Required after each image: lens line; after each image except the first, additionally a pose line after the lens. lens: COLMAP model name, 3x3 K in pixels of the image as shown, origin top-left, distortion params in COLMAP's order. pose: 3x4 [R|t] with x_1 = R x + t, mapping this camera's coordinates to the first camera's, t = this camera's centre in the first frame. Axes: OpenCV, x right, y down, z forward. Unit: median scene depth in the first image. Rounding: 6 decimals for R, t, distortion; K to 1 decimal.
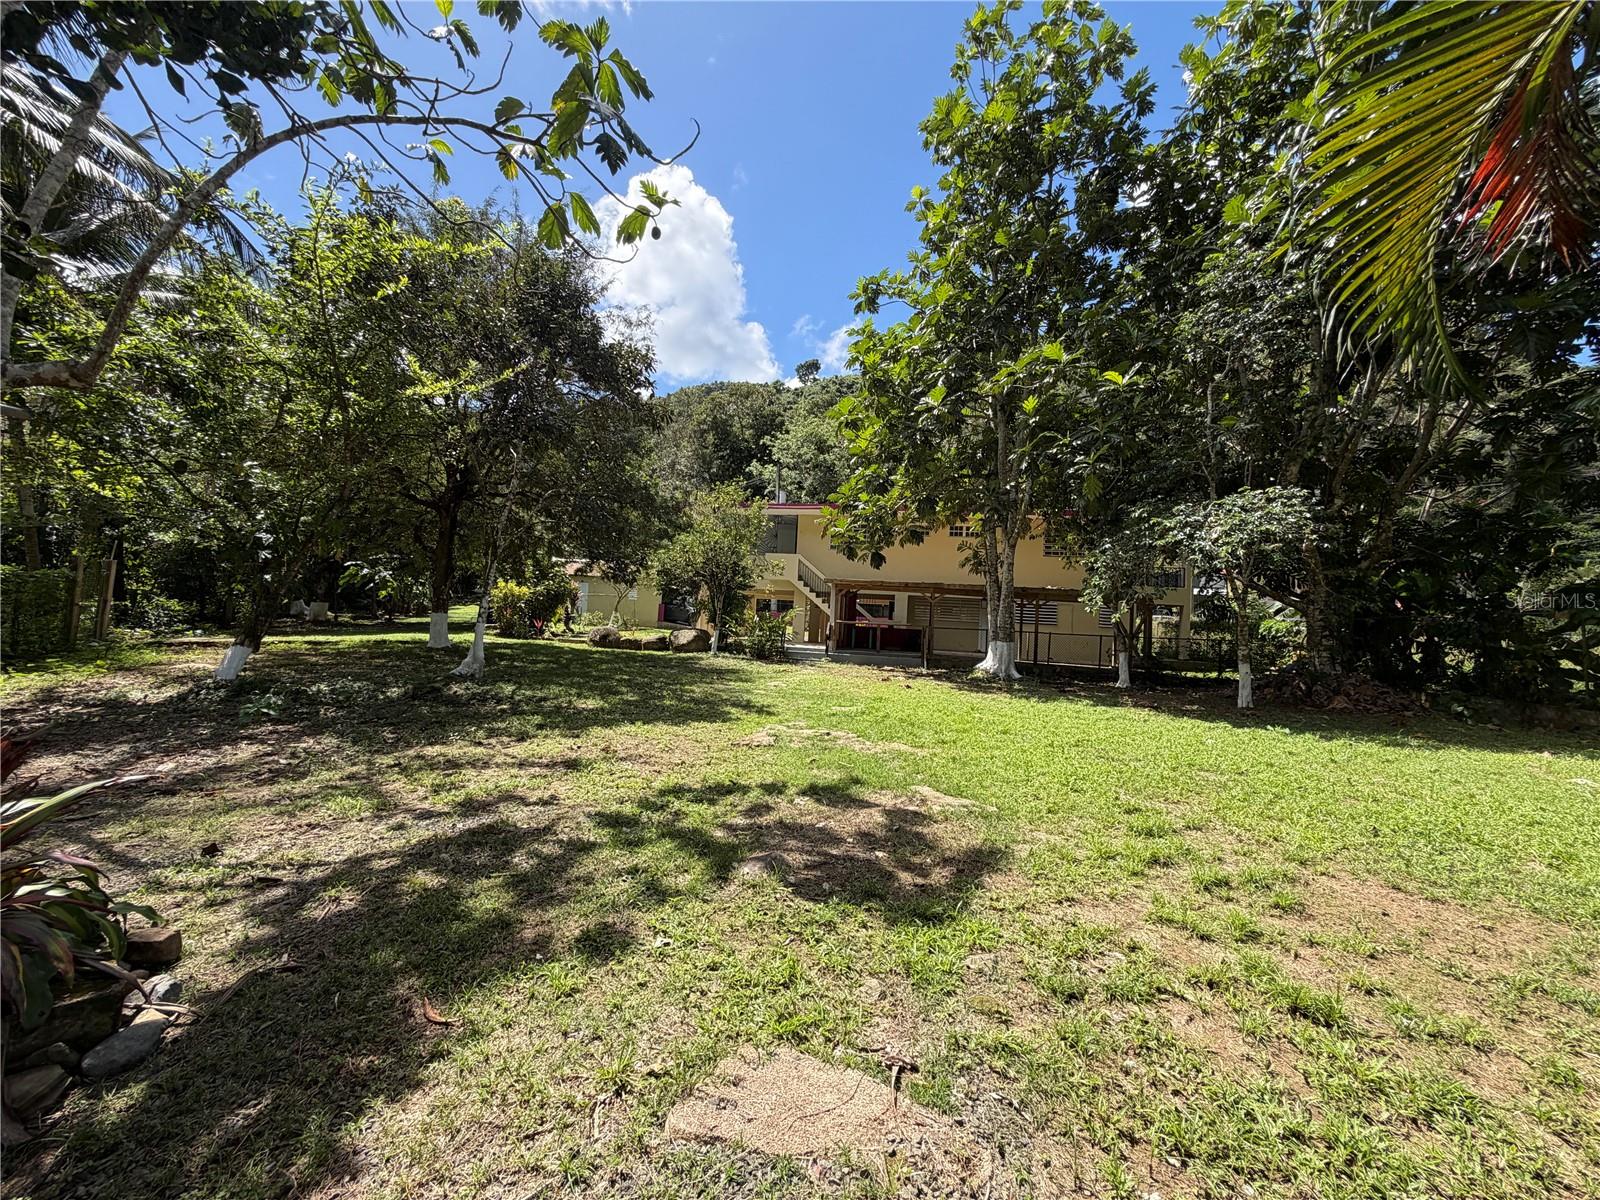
lens RADIAL K [[639.8, 0, 800.7], [0, 639.8, 601.9], [0, 0, 1]] dist [-0.004137, -0.000261]
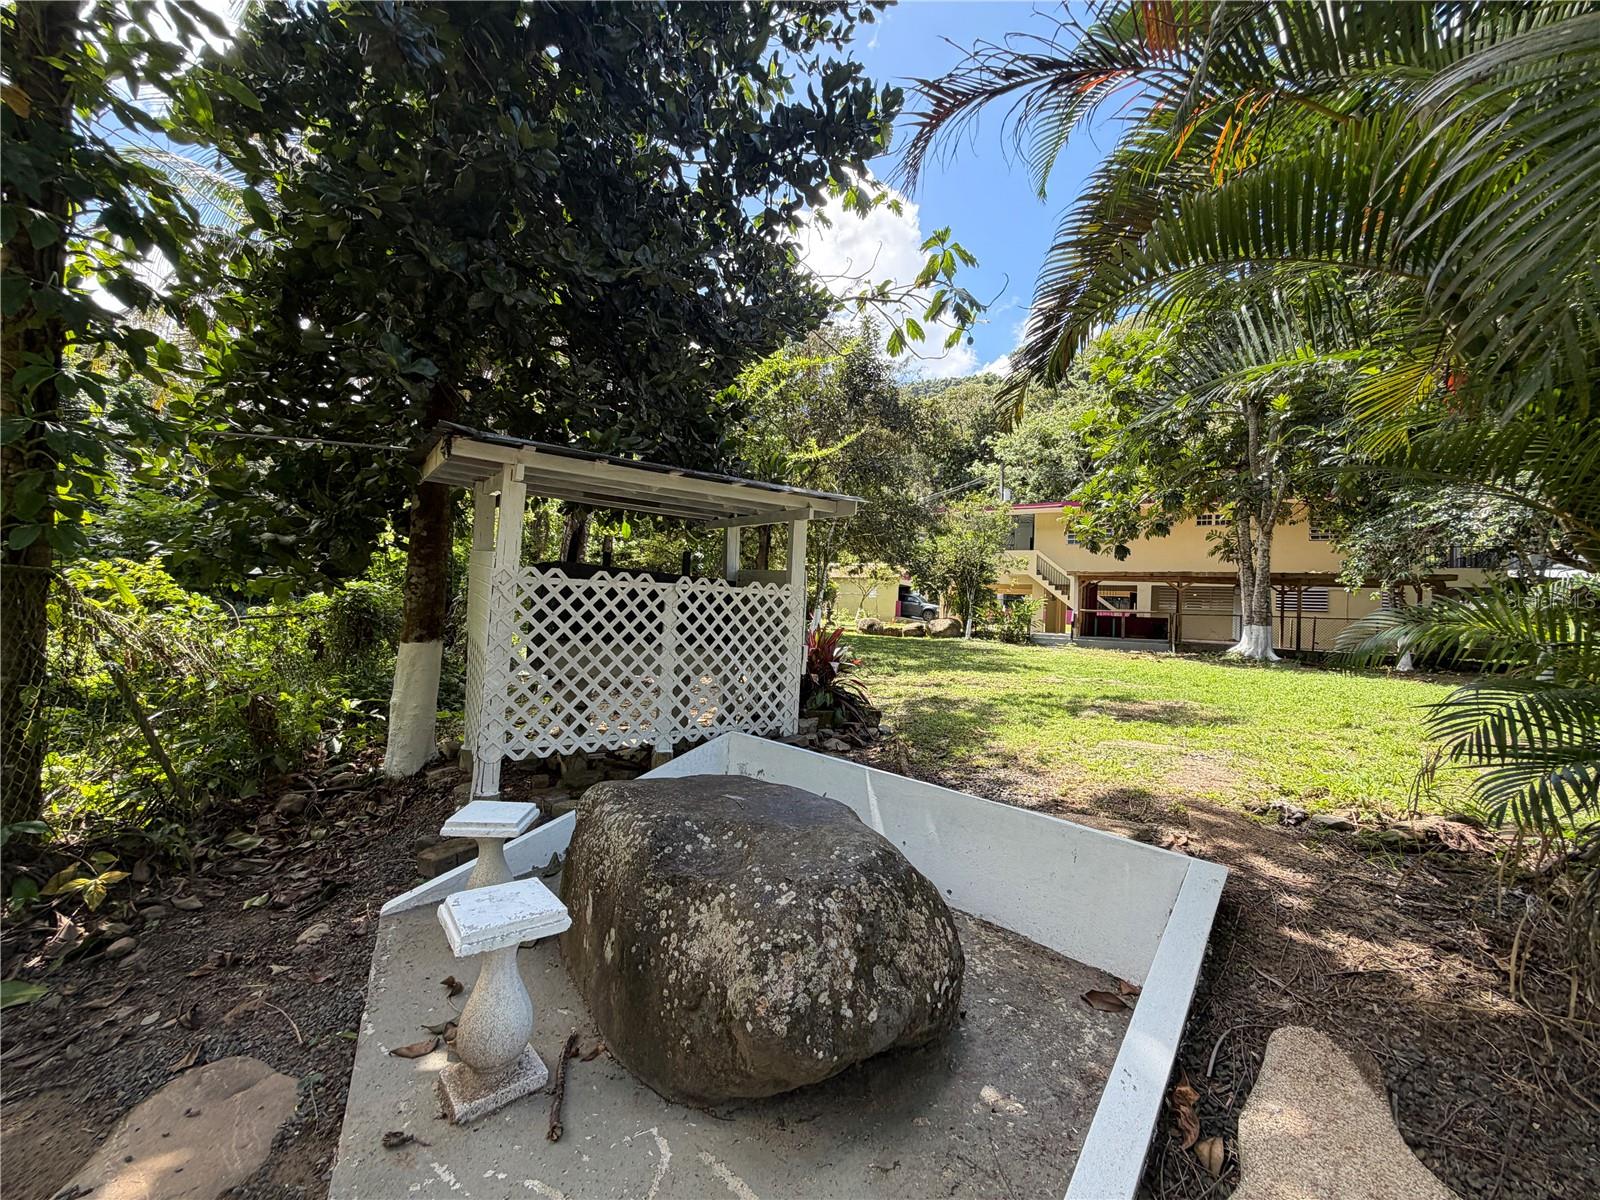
lens RADIAL K [[639.8, 0, 798.6], [0, 639.8, 598.2], [0, 0, 1]] dist [-0.004137, -0.000261]
pose [[0.946263, -0.020558, -0.322743, -0.048695], [0.018538, 0.999785, -0.009332, 0.011978], [0.322866, 0.002847, 0.946441, -0.195864]]
